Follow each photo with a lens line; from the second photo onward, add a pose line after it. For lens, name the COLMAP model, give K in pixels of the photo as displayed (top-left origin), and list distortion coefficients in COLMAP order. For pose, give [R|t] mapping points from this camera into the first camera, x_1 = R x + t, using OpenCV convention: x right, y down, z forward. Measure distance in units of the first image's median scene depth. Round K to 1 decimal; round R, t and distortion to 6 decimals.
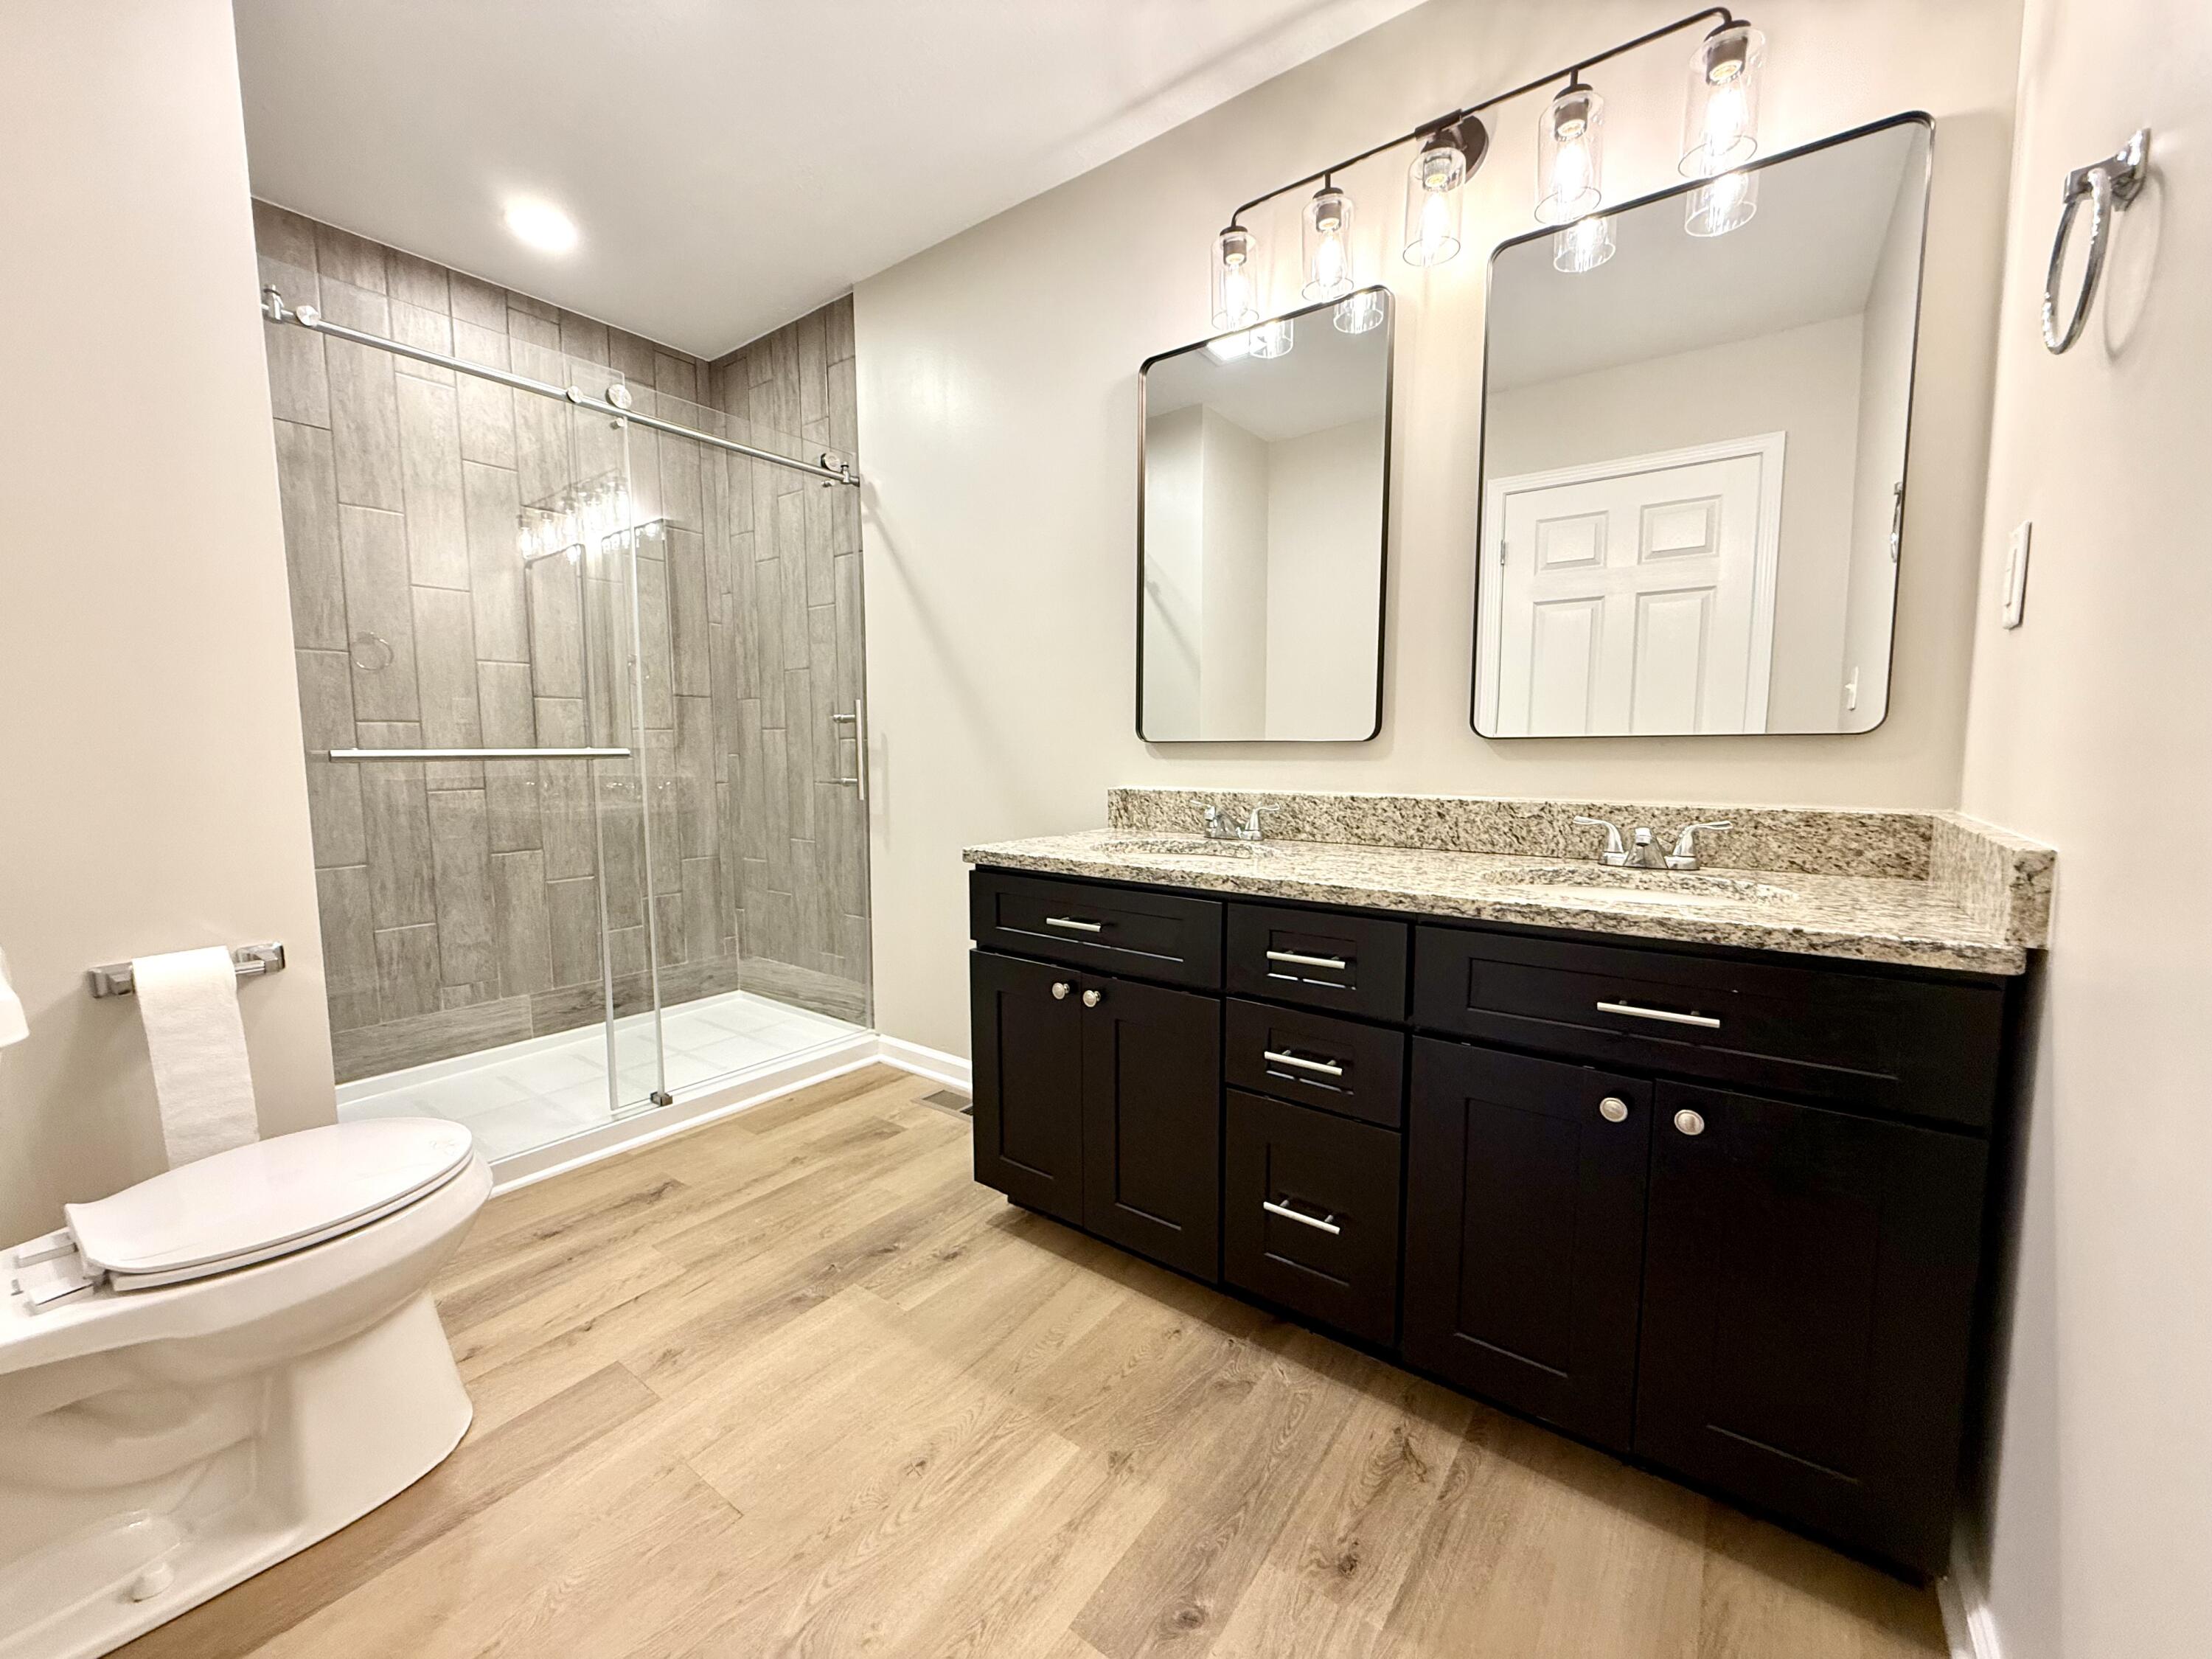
lens RADIAL K [[882.7, 0, 1097.9], [0, 882.7, 837.6], [0, 0, 1]] dist [-0.001986, -0.000172]
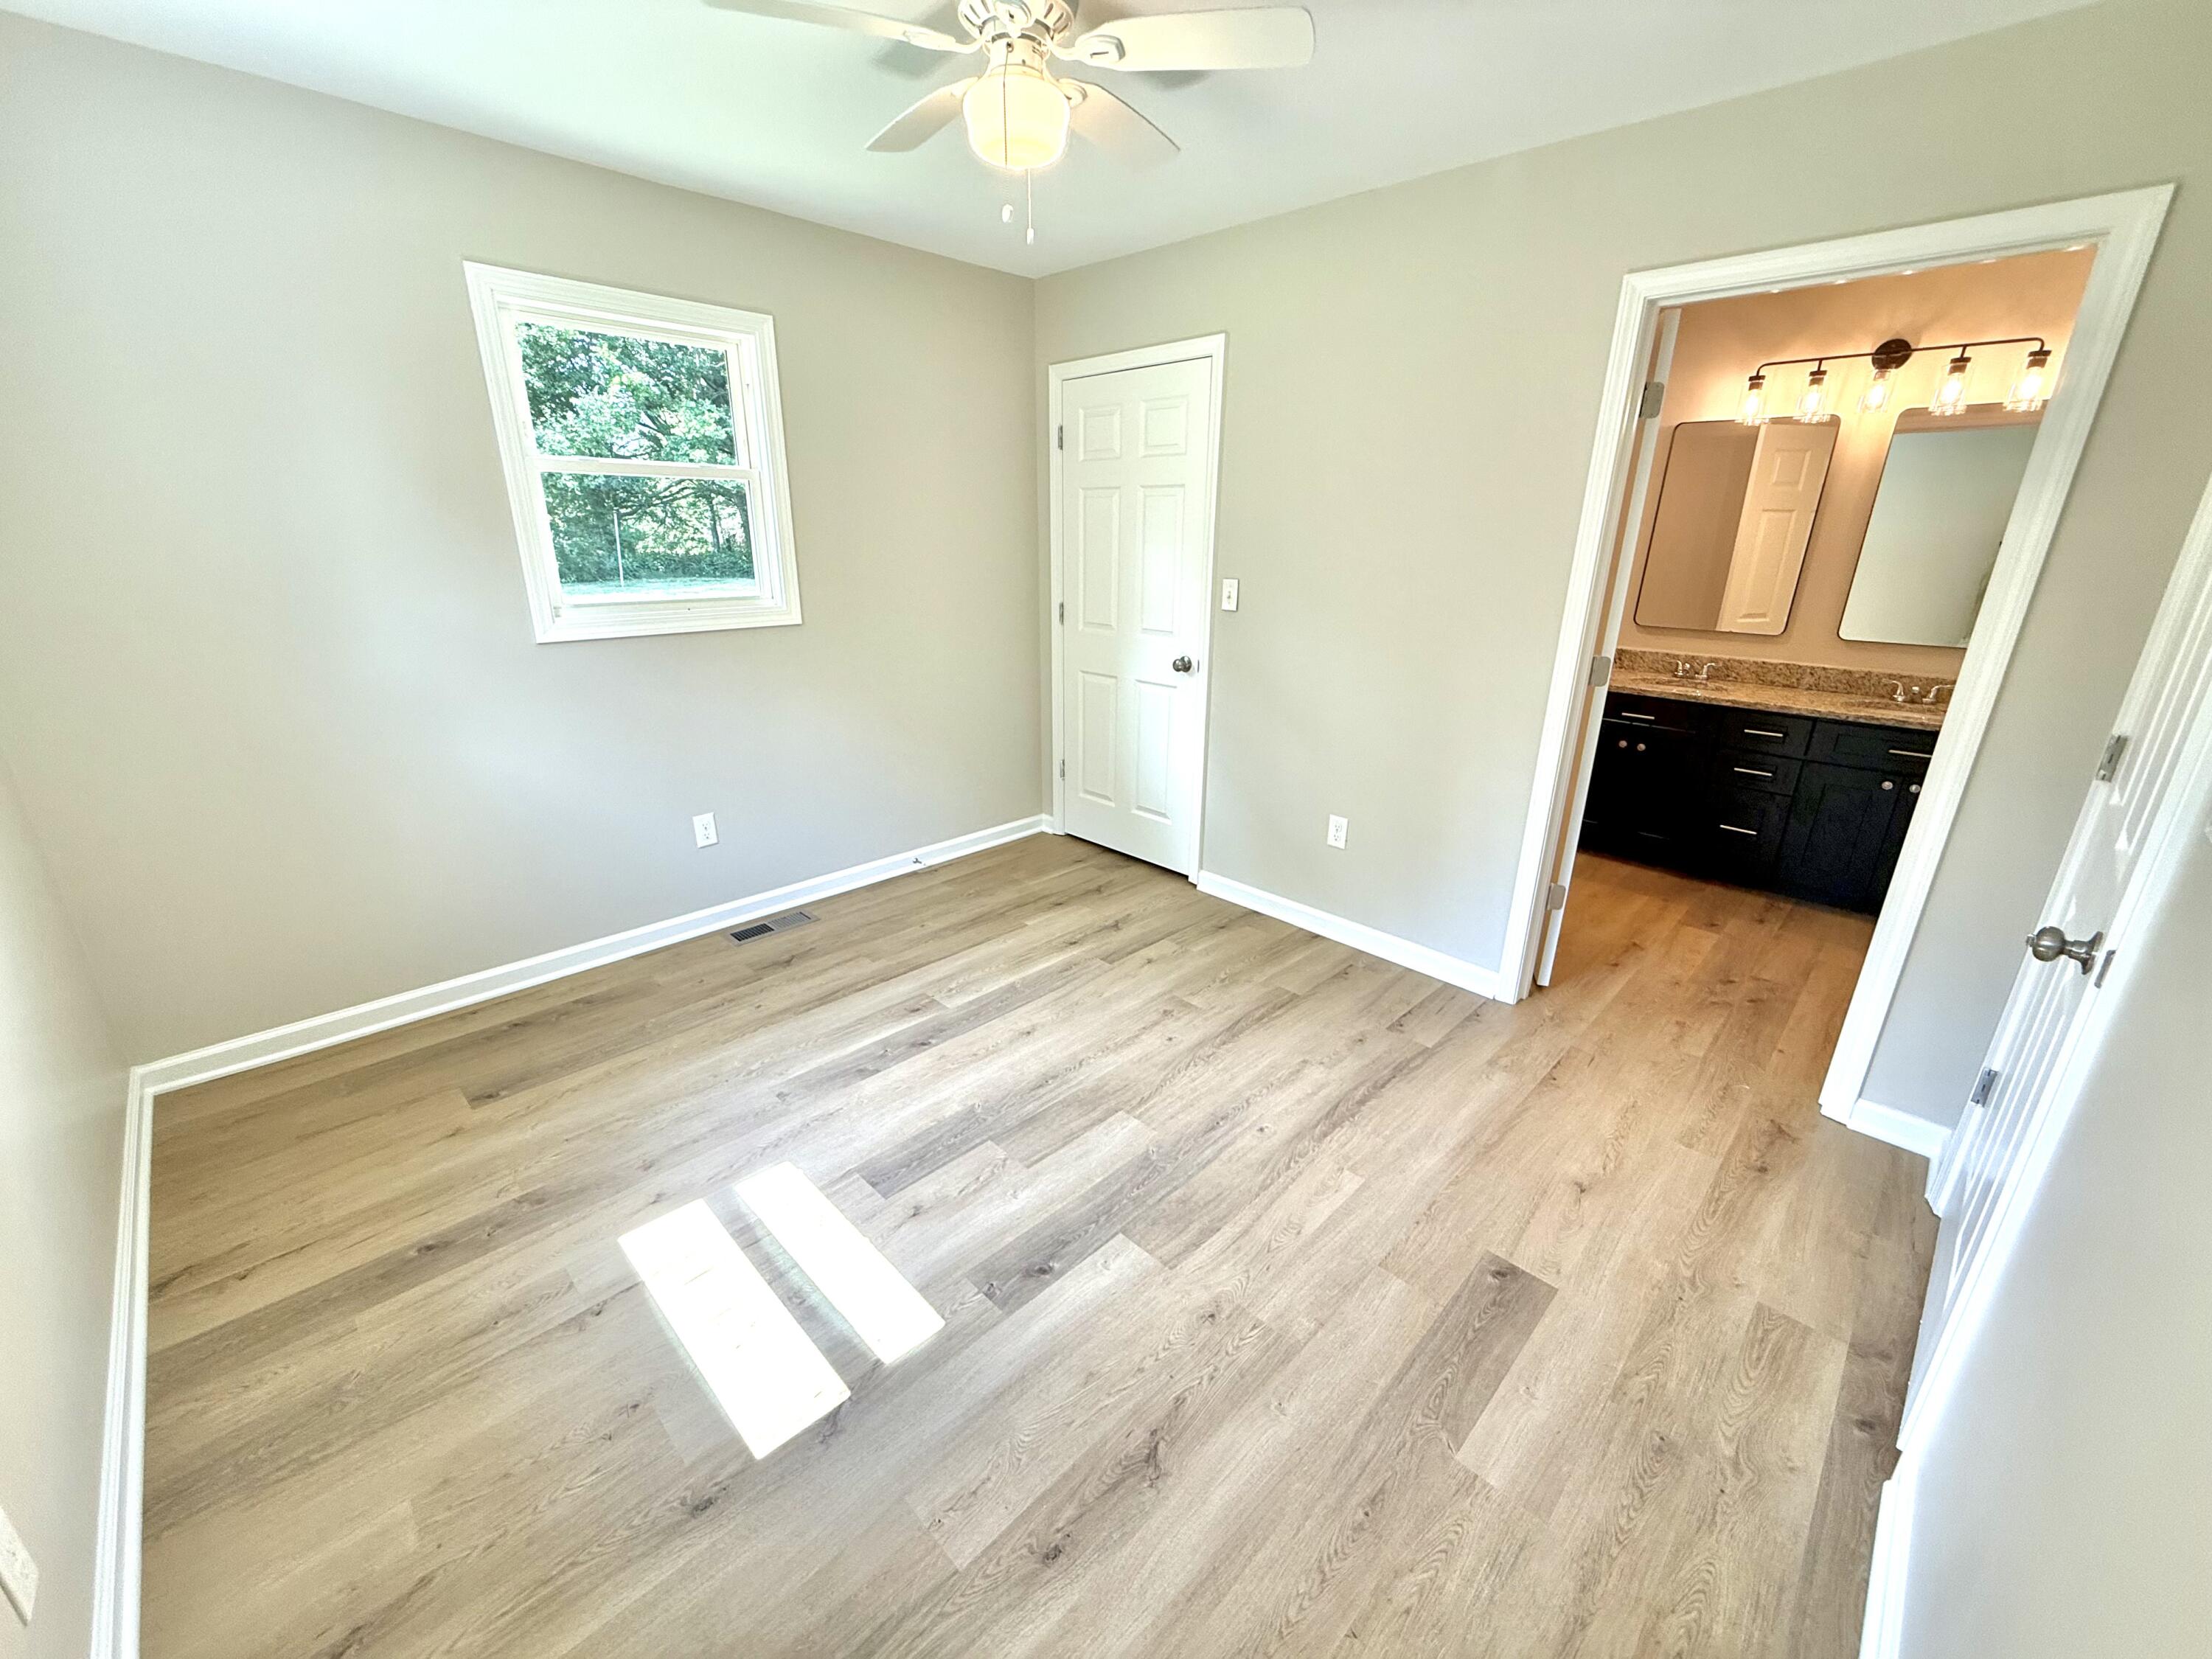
lens RADIAL K [[882.7, 0, 1084.4], [0, 882.7, 834.0], [0, 0, 1]] dist [-0.001986, -0.000172]
pose [[0.988305, 0.059018, -0.140609, -1.200452], [-0.024961, 0.972243, 0.232637, -0.114383], [0.150436, -0.226407, 0.962346, -1.663687]]
